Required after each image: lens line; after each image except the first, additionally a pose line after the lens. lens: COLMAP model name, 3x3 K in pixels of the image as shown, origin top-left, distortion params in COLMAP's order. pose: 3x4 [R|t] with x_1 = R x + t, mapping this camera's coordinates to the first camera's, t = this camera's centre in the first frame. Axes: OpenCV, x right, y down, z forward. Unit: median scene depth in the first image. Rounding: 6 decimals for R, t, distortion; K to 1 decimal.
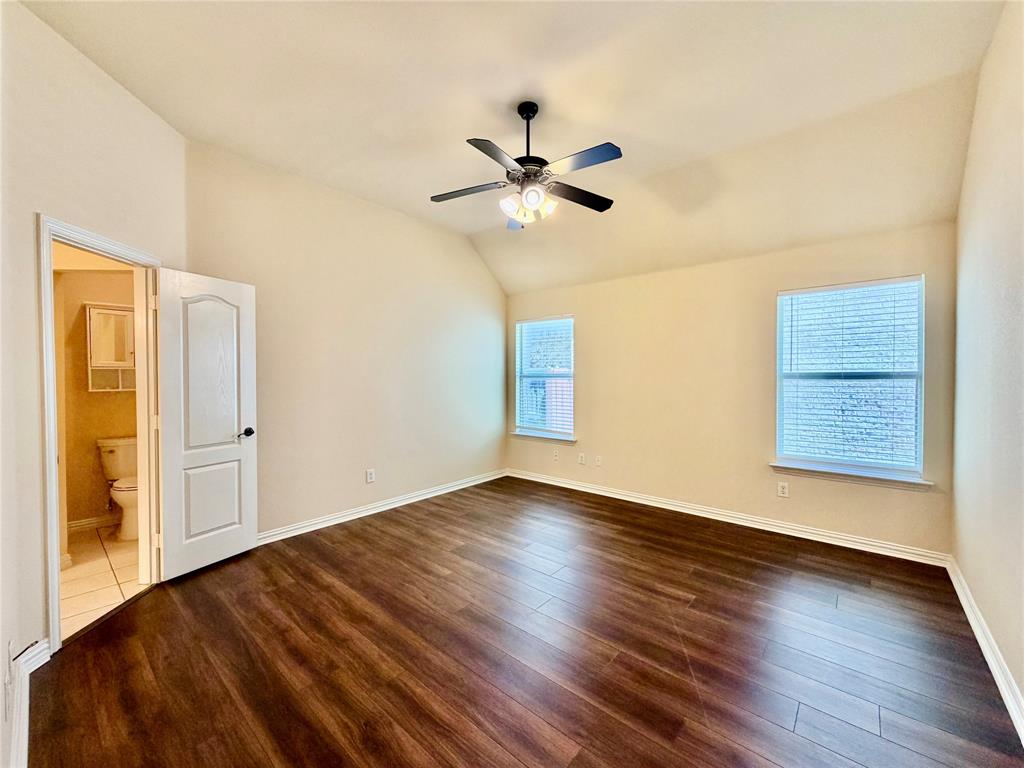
lens RADIAL K [[412.4, 0, 512.4], [0, 412.4, 378.9], [0, 0, 1]] dist [-0.005864, 0.000536]
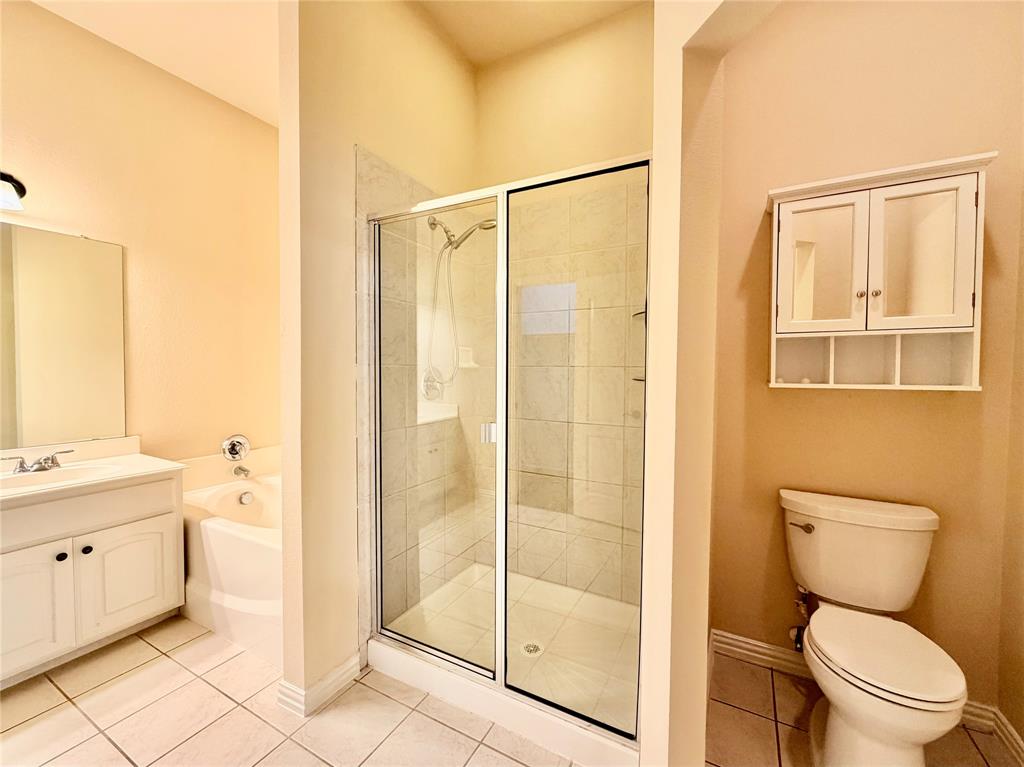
lens RADIAL K [[412.4, 0, 515.4], [0, 412.4, 382.7], [0, 0, 1]] dist [-0.005864, 0.000536]
pose [[0.212159, 0.036315, -0.976560, -0.625576], [-0.021336, 0.999243, 0.032523, 0.016925], [0.977002, 0.013936, 0.212773, 0.605593]]
